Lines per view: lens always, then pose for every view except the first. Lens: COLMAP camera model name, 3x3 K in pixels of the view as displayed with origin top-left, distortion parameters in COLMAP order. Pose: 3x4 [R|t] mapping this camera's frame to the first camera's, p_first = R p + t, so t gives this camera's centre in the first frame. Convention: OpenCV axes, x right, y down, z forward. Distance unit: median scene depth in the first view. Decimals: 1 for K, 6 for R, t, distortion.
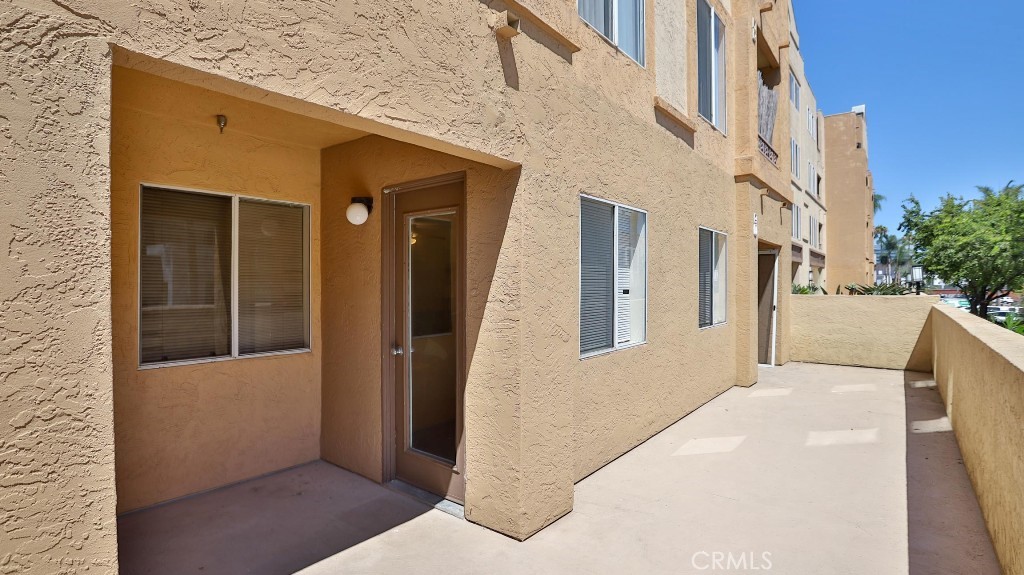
lens RADIAL K [[496.0, 0, 512.0], [0, 496.0, 287.5], [0, 0, 1]] dist [-0.023344, 0.000814]
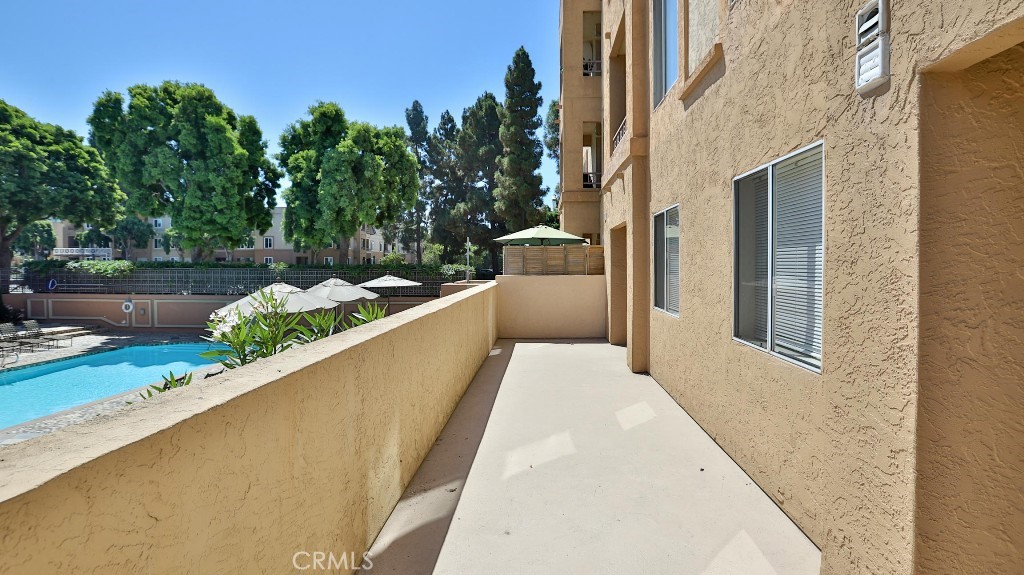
lens RADIAL K [[496.0, 0, 512.0], [0, 496.0, 287.5], [0, 0, 1]] dist [-0.023344, 0.000814]
pose [[-0.811766, 0.027470, -0.583337, 1.247915], [0.000350, 0.998916, 0.046553, -0.010164], [0.583983, 0.037586, -0.810895, 1.711688]]
